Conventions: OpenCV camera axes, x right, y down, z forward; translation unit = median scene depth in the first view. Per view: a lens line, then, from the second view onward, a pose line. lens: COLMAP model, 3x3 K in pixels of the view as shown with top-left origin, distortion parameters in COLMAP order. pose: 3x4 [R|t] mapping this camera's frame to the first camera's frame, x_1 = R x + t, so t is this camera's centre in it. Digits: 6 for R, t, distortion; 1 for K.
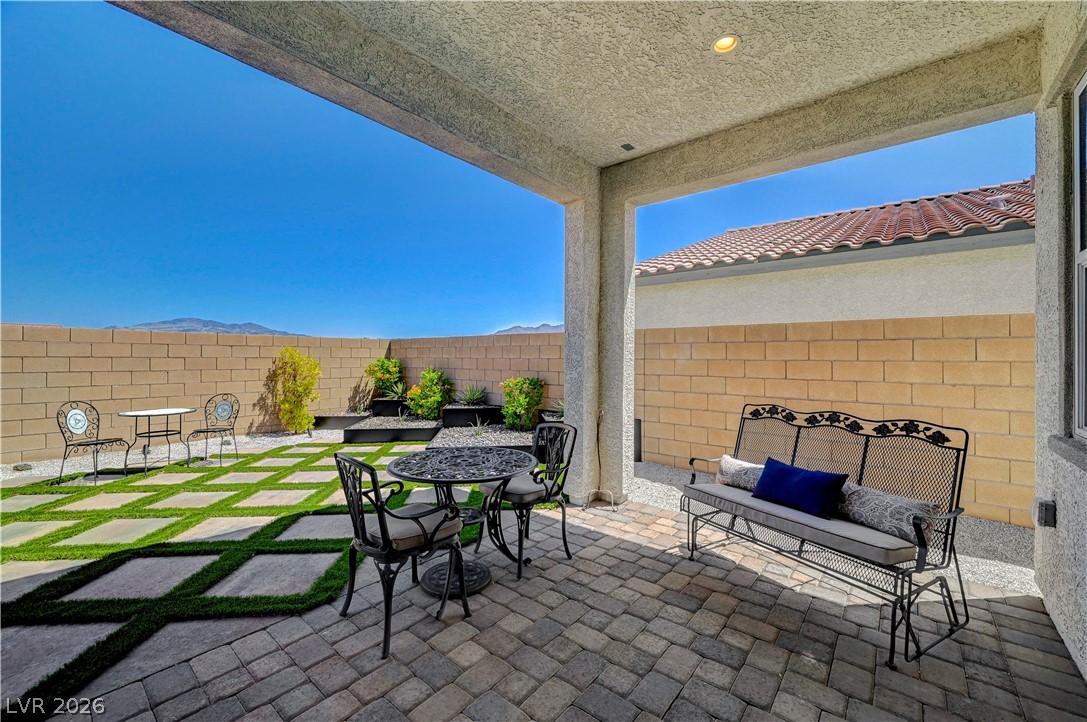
lens RADIAL K [[429.8, 0, 542.0], [0, 429.8, 355.9], [0, 0, 1]] dist [0.000221, -0.000001]
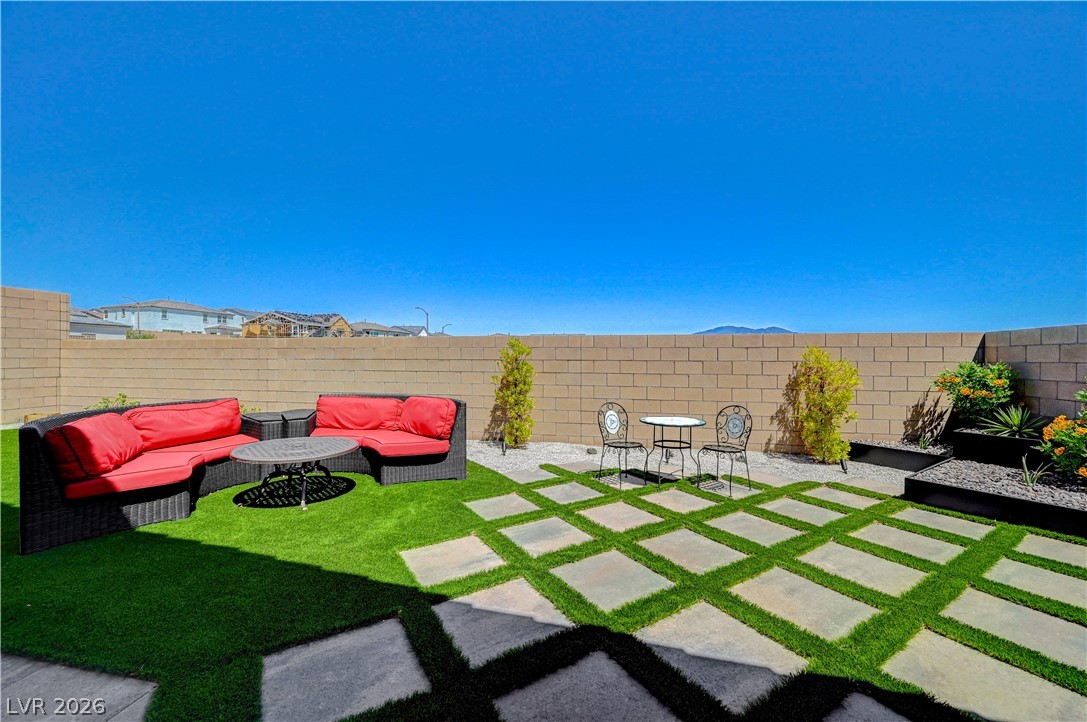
lens RADIAL K [[429.8, 0, 542.0], [0, 429.8, 355.9], [0, 0, 1]] dist [0.000221, -0.000001]
pose [[0.461012, -0.005440, -0.887377, -0.130666], [0.001542, 0.999985, -0.005330, -0.002742], [0.887393, 0.001089, 0.461013, 0.213120]]
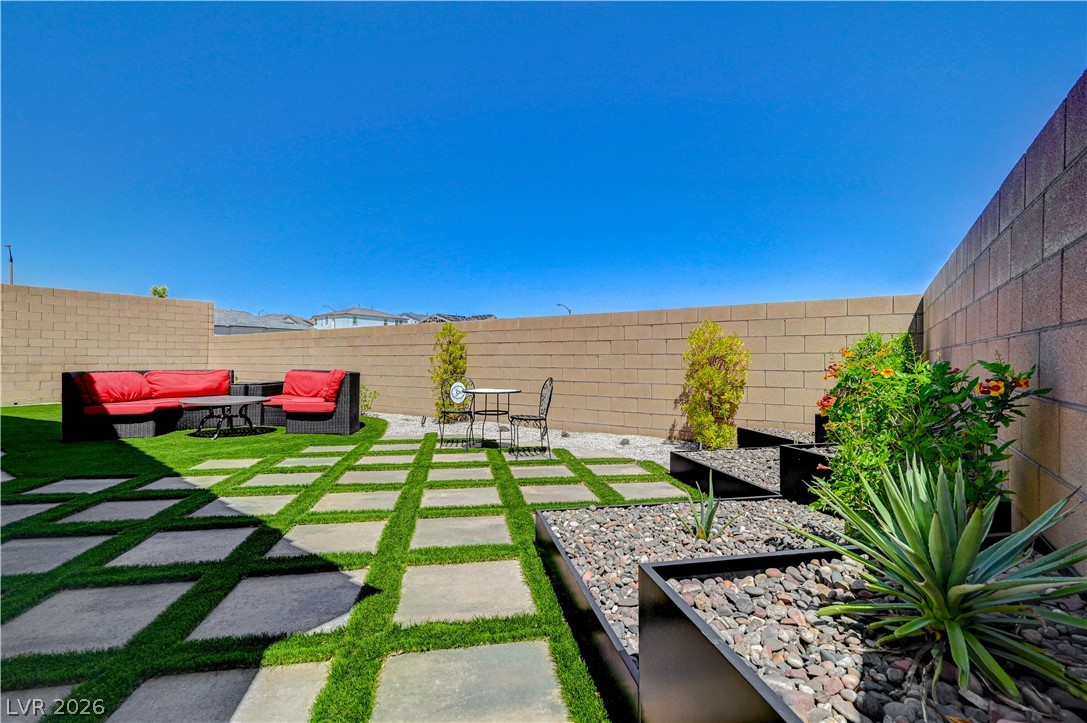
lens RADIAL K [[492.7, 0, 543.5], [0, 492.7, 361.5], [0, 0, 1]] dist [0.000194, 0.000055]
pose [[0.089081, -0.000659, -0.996024, 0.171954], [0.001404, 0.999999, -0.000536, 0.043183], [0.996023, -0.001351, 0.089082, 0.679371]]
